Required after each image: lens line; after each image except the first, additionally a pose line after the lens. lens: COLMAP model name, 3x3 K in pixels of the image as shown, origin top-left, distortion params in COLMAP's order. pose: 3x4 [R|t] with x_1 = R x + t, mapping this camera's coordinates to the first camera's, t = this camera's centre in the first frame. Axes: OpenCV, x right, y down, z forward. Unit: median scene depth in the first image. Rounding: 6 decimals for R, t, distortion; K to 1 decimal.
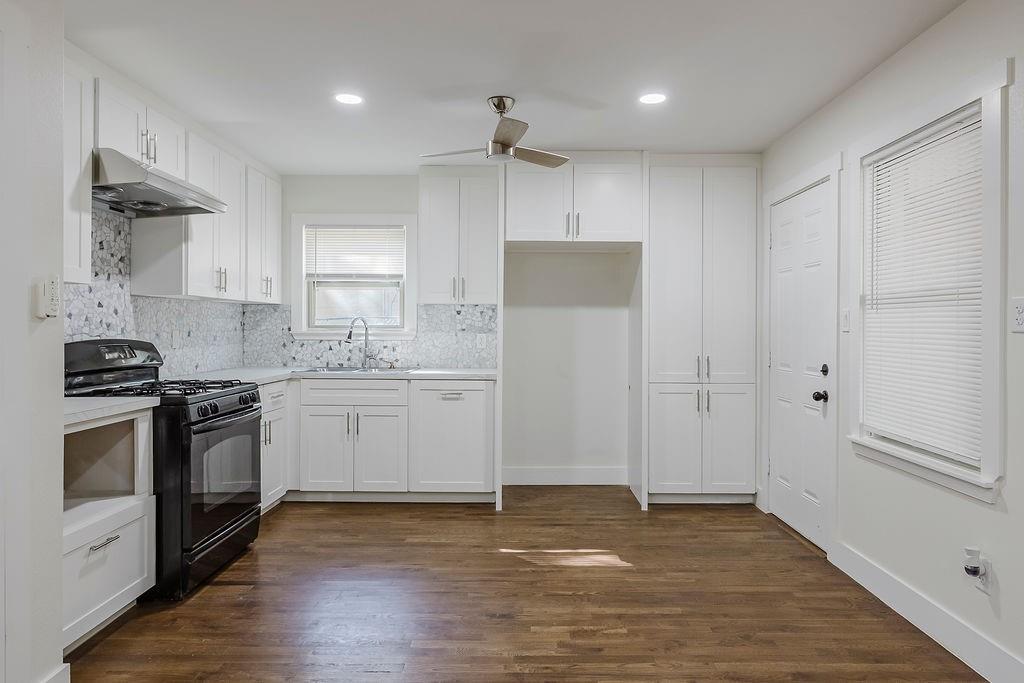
lens RADIAL K [[636.5, 0, 521.5], [0, 636.5, 328.5], [0, 0, 1]] dist [-0.005882, 0.000603]
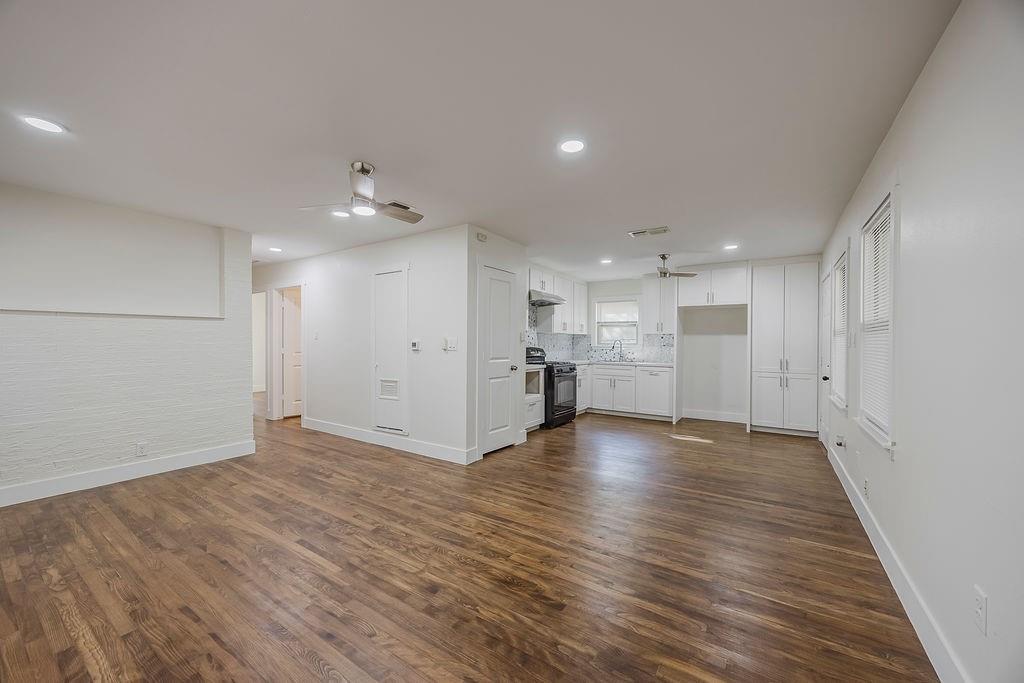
lens RADIAL K [[390.9, 0, 512.9], [0, 390.9, 344.3], [0, 0, 1]] dist [-0.001625, 0.000067]
pose [[0.834461, 0.004690, -0.551047, 0.267934], [-0.006163, 0.999981, -0.000822, 0.002711], [0.551032, 0.004082, 0.834474, -0.523128]]
